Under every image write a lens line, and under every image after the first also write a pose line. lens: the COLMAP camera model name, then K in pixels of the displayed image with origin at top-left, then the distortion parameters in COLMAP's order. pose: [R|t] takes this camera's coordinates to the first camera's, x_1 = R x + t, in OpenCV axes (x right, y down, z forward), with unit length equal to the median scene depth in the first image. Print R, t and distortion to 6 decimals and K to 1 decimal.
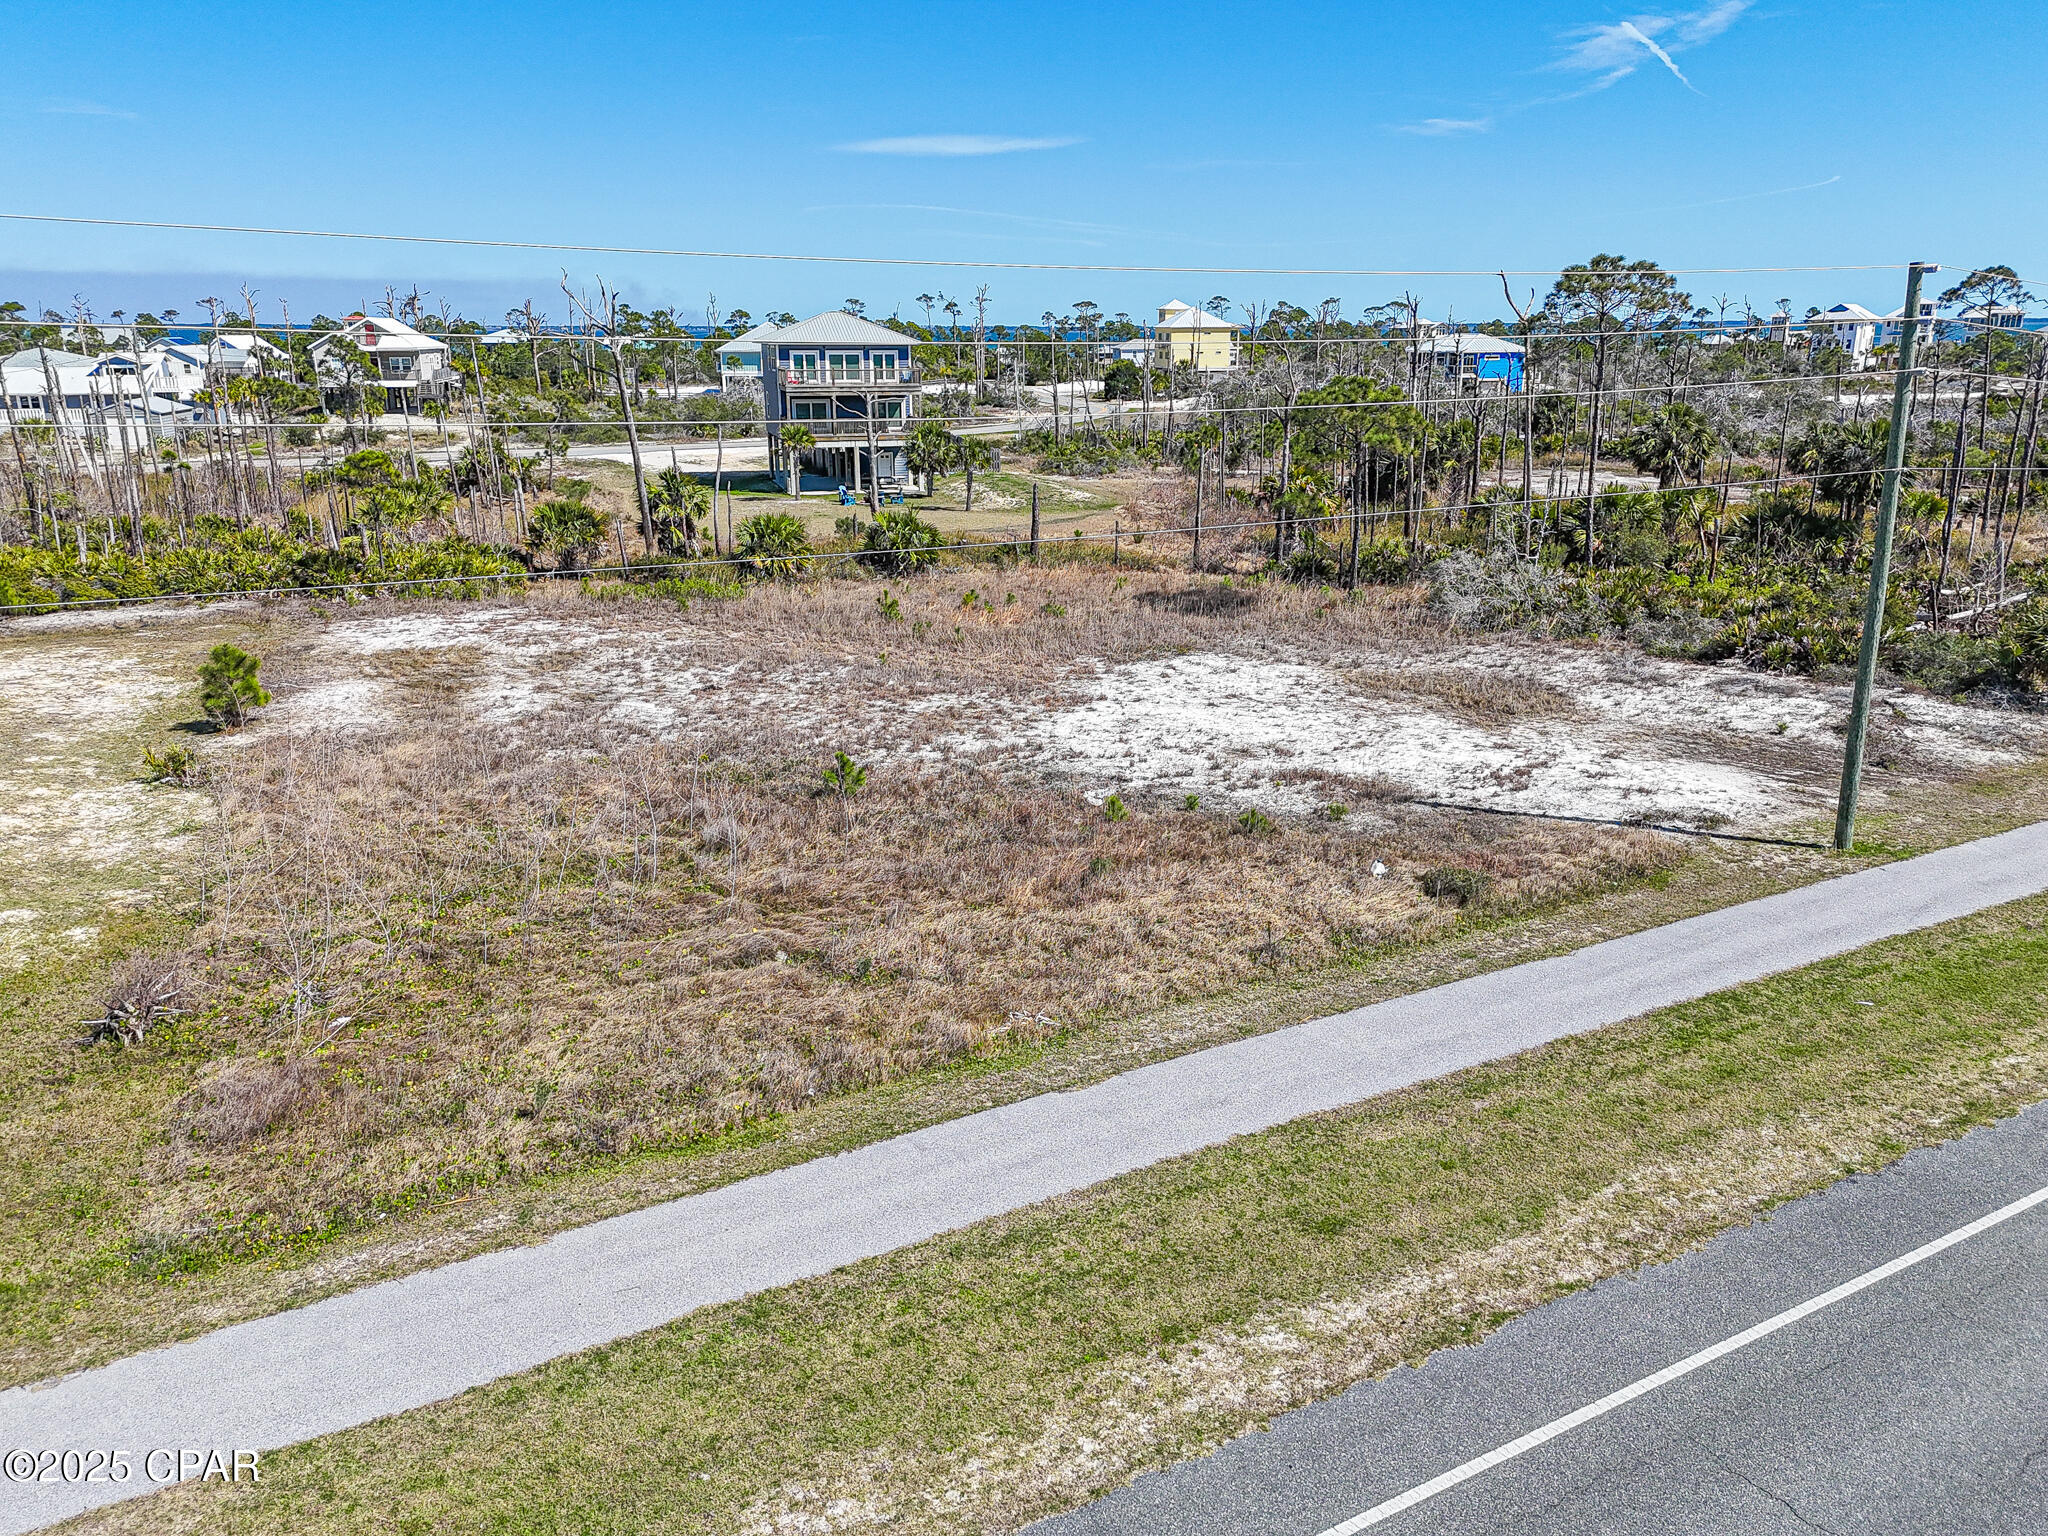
lens RADIAL K [[1497.5, 0, 1025.6], [0, 1497.5, 783.9], [0, 0, 1]] dist [0.076618, -0.072373]
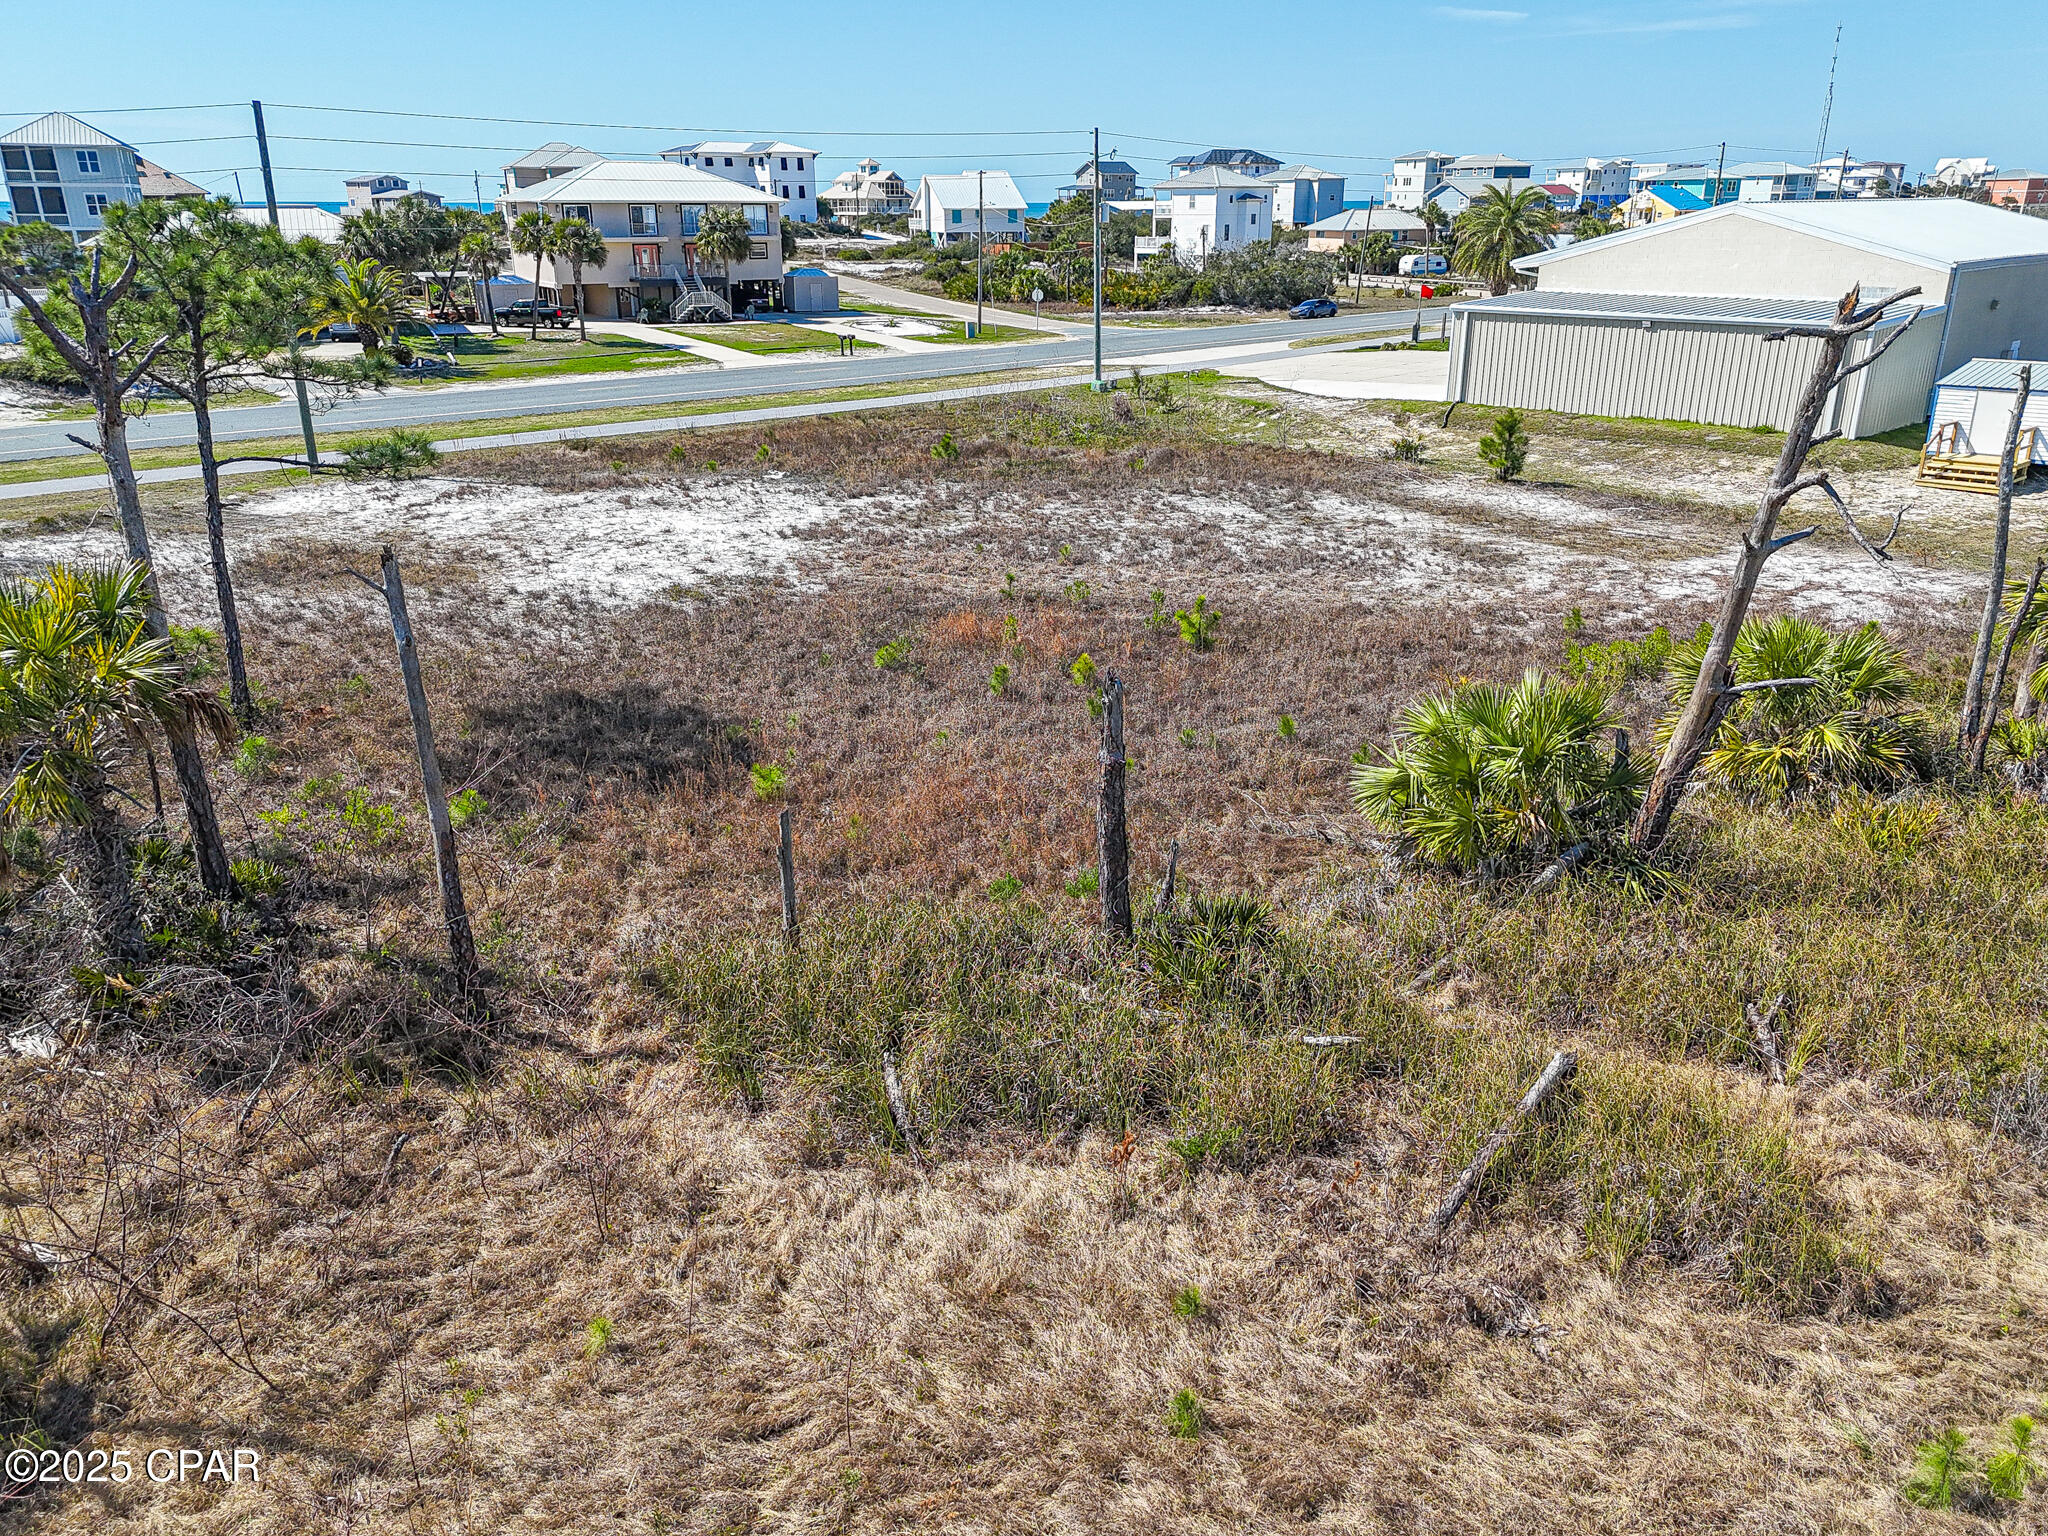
lens RADIAL K [[1497.5, 0, 1029.9], [0, 1497.5, 769.0], [0, 0, 1]] dist [0.076618, -0.072373]
pose [[-0.973314, 0.087207, -0.212262, 0.140100], [-0.059403, 0.797701, 0.600120, -0.636874], [0.221657, 0.596714, -0.771233, 2.282822]]
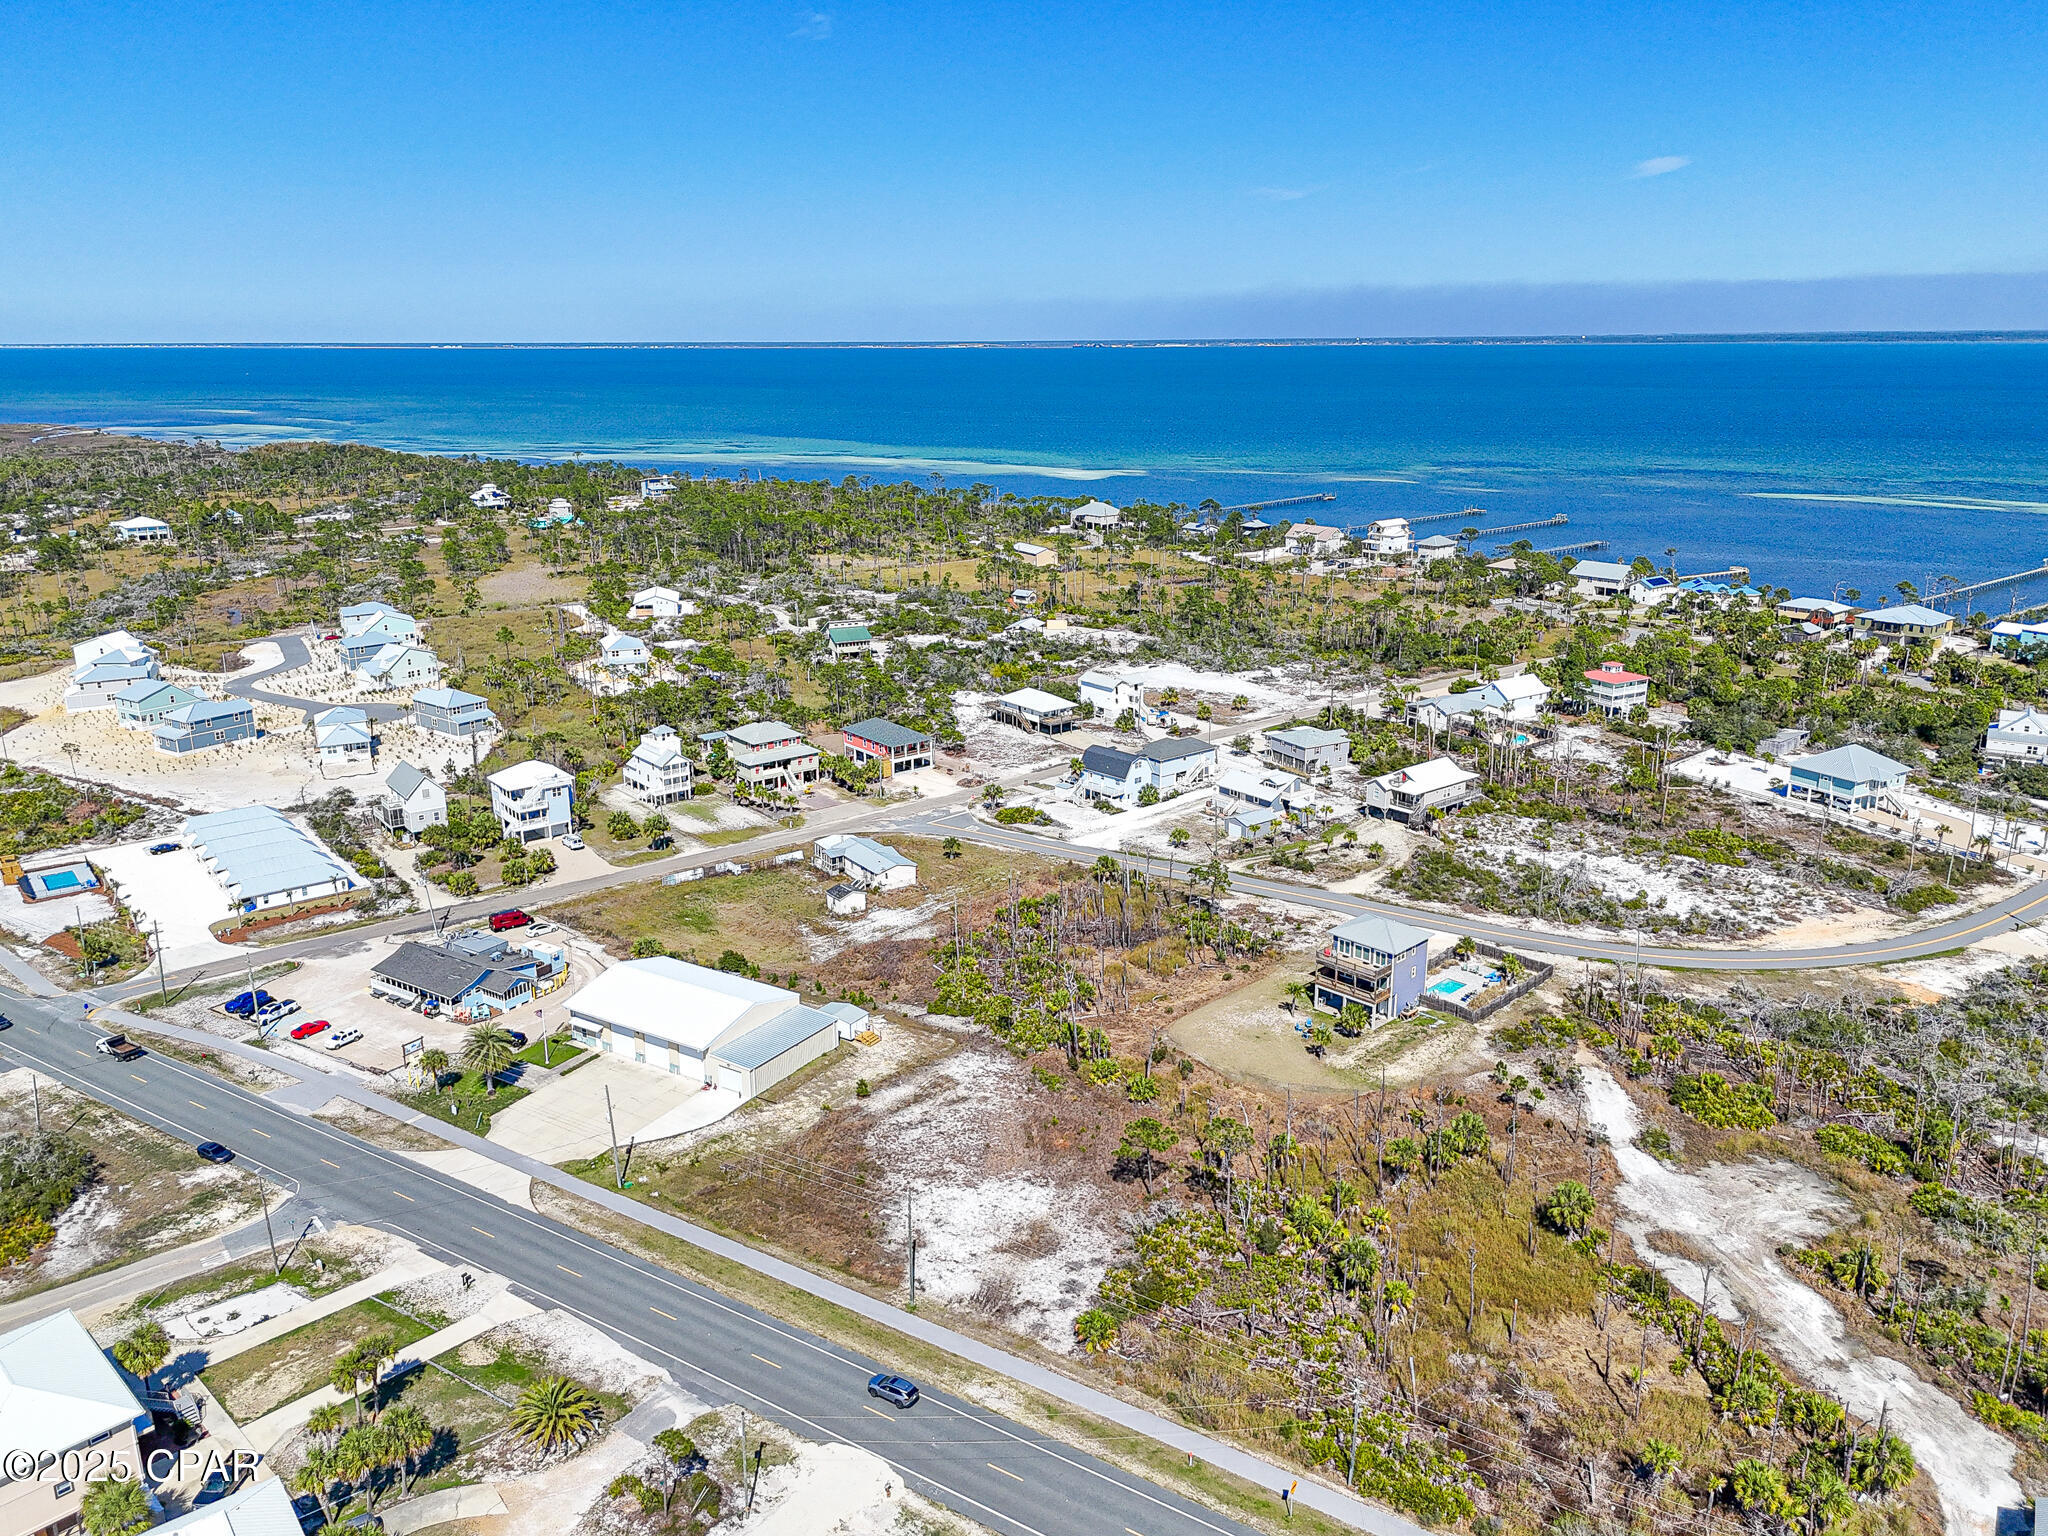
lens RADIAL K [[1497.5, 0, 1026.2], [0, 1497.5, 767.4], [0, 0, 1]] dist [0.076618, -0.072373]
pose [[0.468708, 0.241401, -0.849728, 3.498865], [-0.249495, 0.958947, 0.134809, -1.840893], [0.847387, 0.148817, 0.509694, -1.021465]]
